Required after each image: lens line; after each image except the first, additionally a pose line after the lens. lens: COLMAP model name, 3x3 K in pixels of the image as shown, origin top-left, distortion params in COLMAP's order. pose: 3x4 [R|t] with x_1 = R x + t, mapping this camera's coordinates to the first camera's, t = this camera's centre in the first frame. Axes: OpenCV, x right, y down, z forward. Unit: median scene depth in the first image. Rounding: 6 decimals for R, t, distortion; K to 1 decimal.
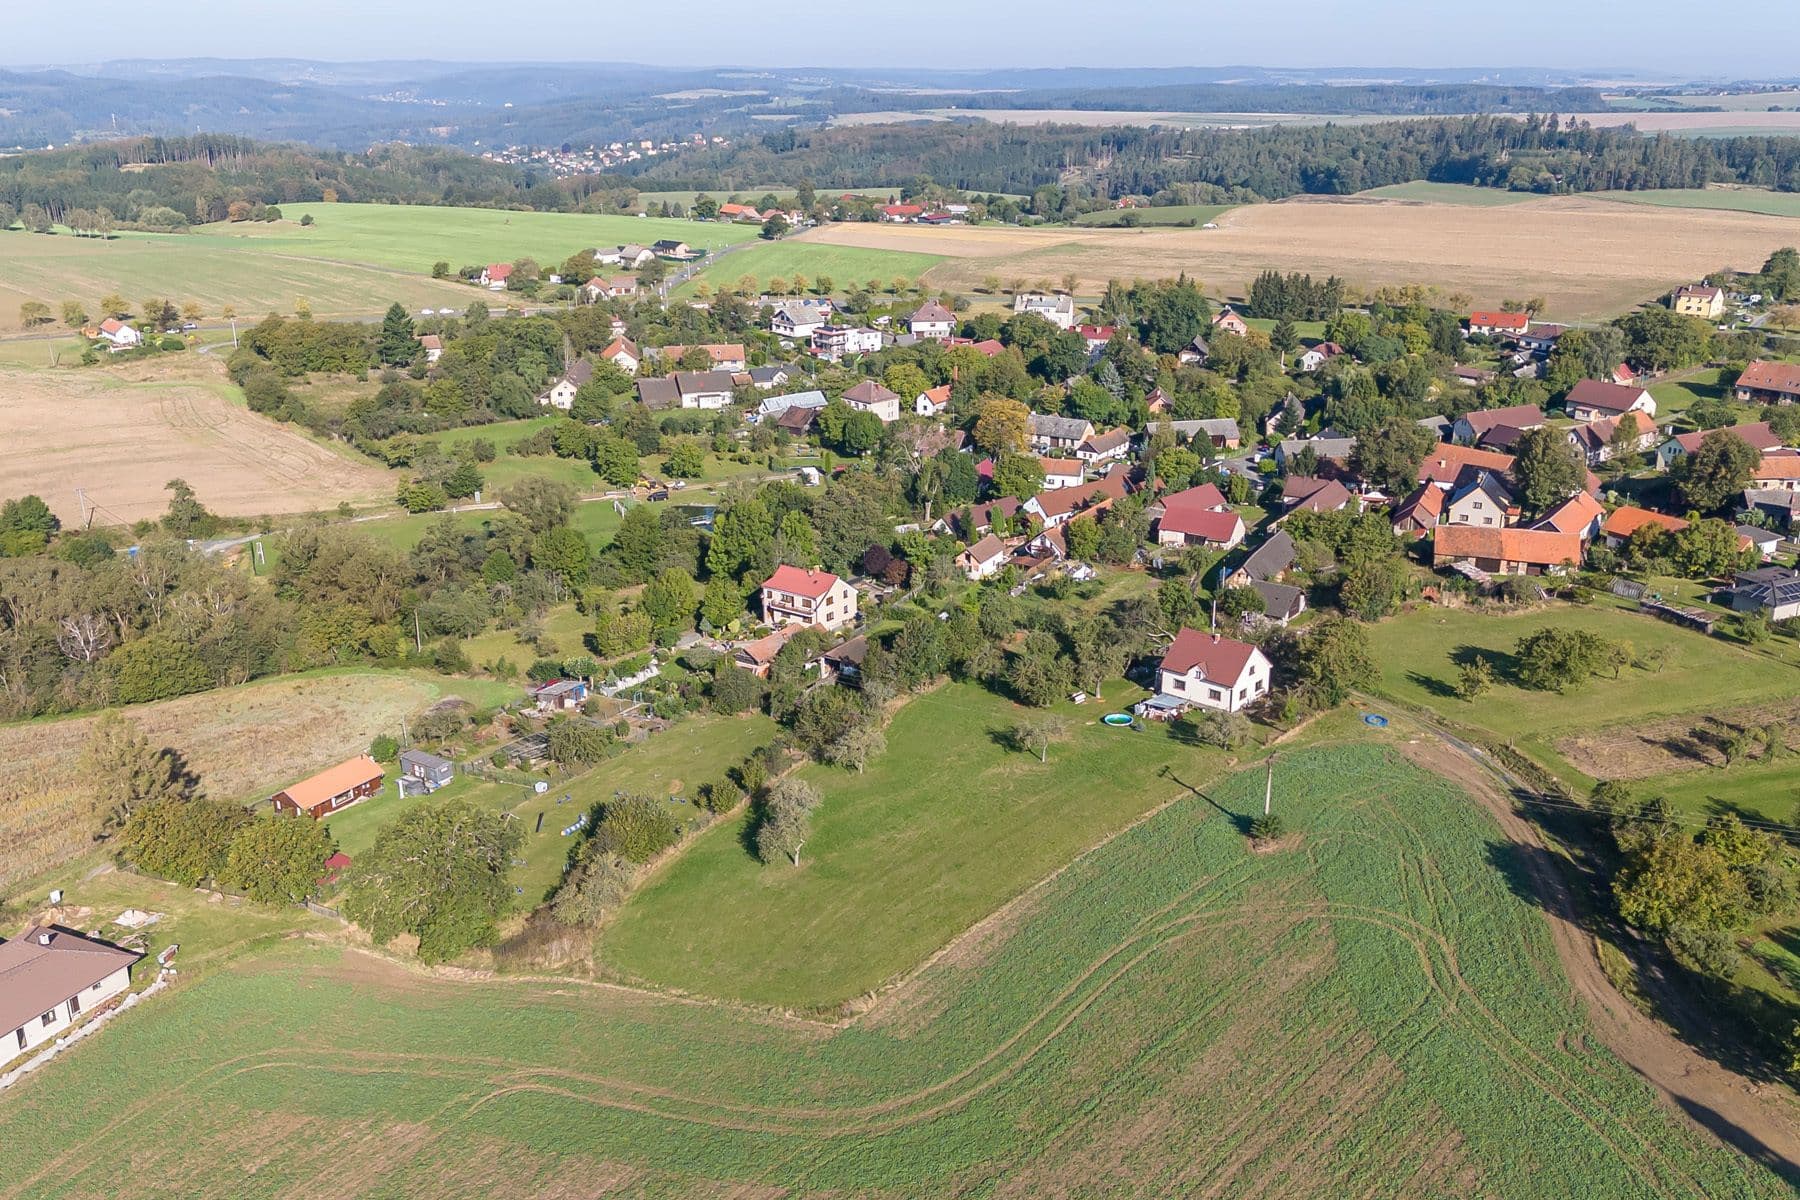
lens RADIAL K [[1565.0, 0, 900.0], [0, 1565.0, 600.0], [0, 0, 1]] dist [0.087668, -0.103334]
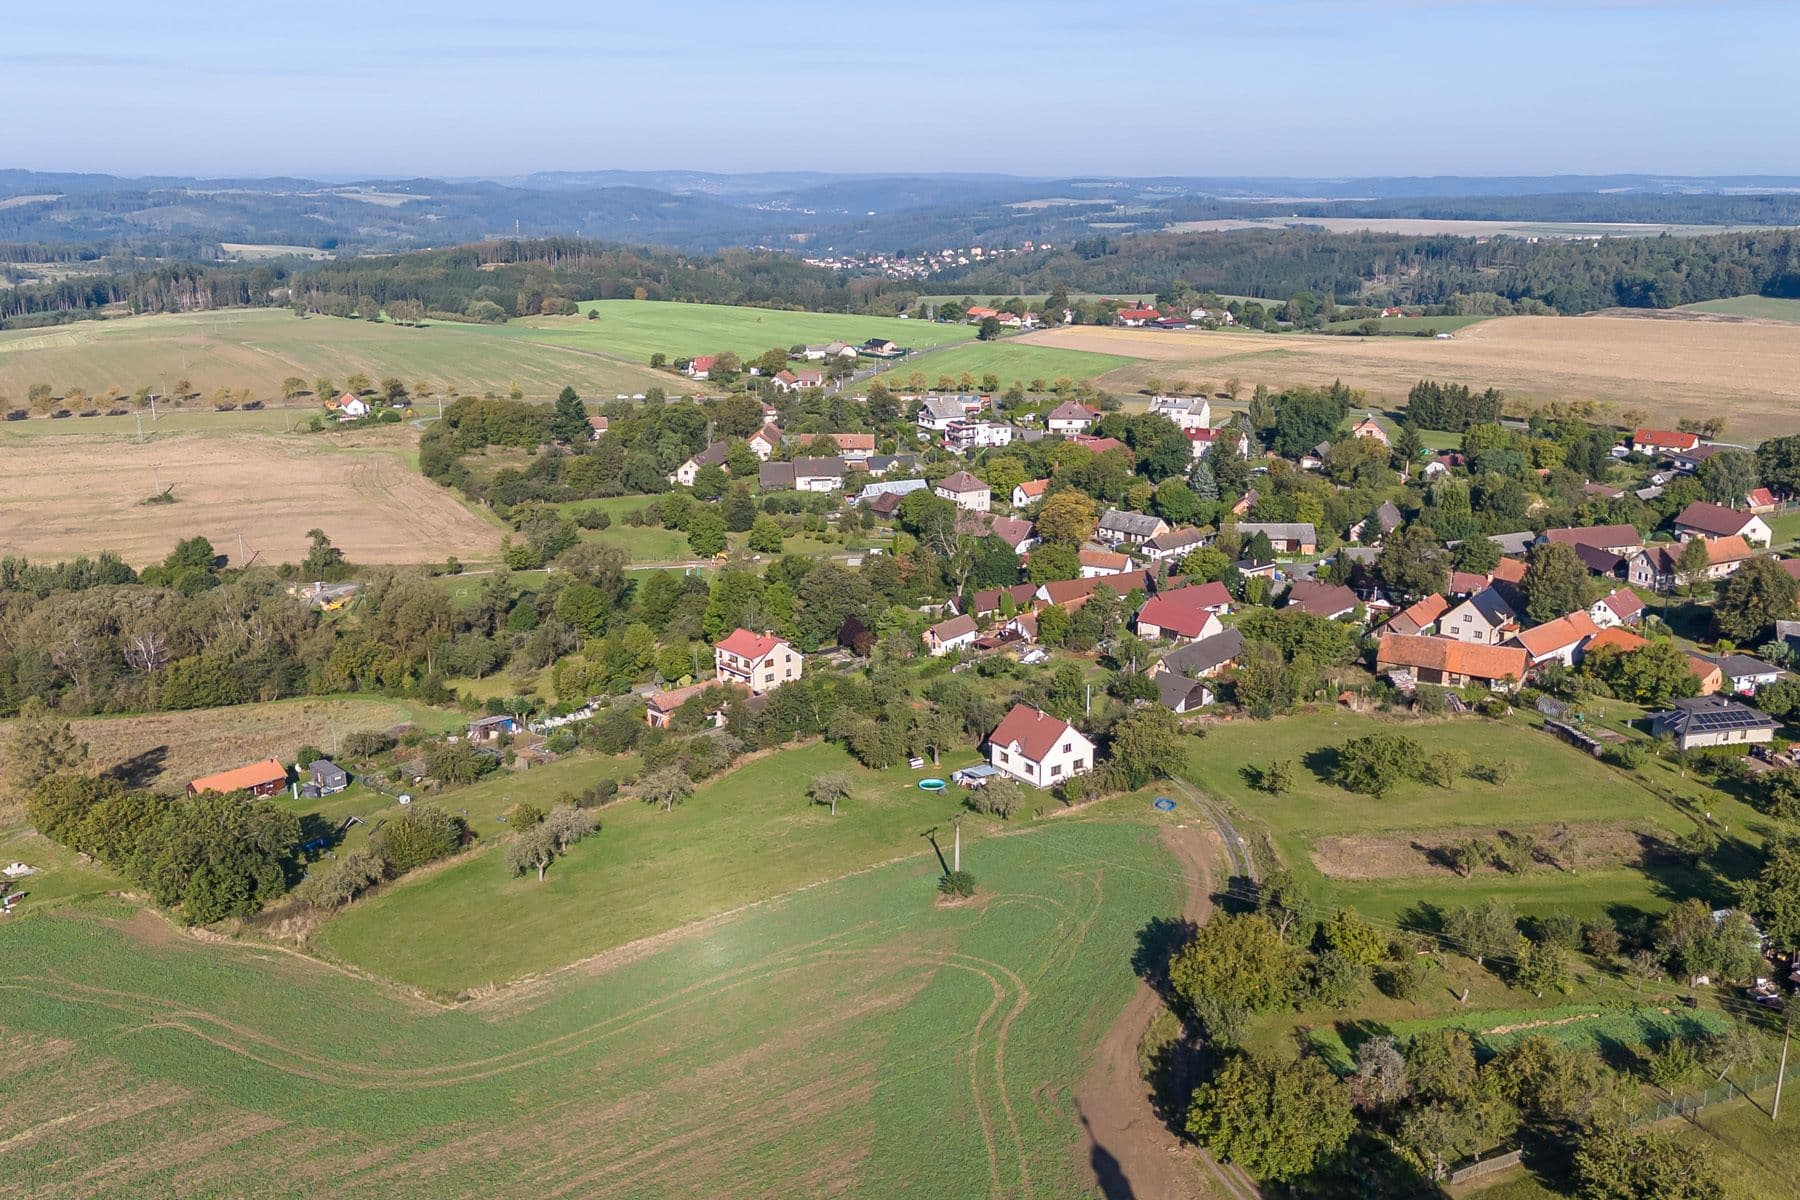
lens RADIAL K [[1565.0, 0, 900.0], [0, 1565.0, 600.0], [0, 0, 1]] dist [0.087668, -0.103334]
pose [[0.975359, 0.059411, -0.212474, 0.143350], [-0.072699, 0.995821, -0.055275, 0.005350], [0.208302, 0.069360, 0.975602, -0.017531]]
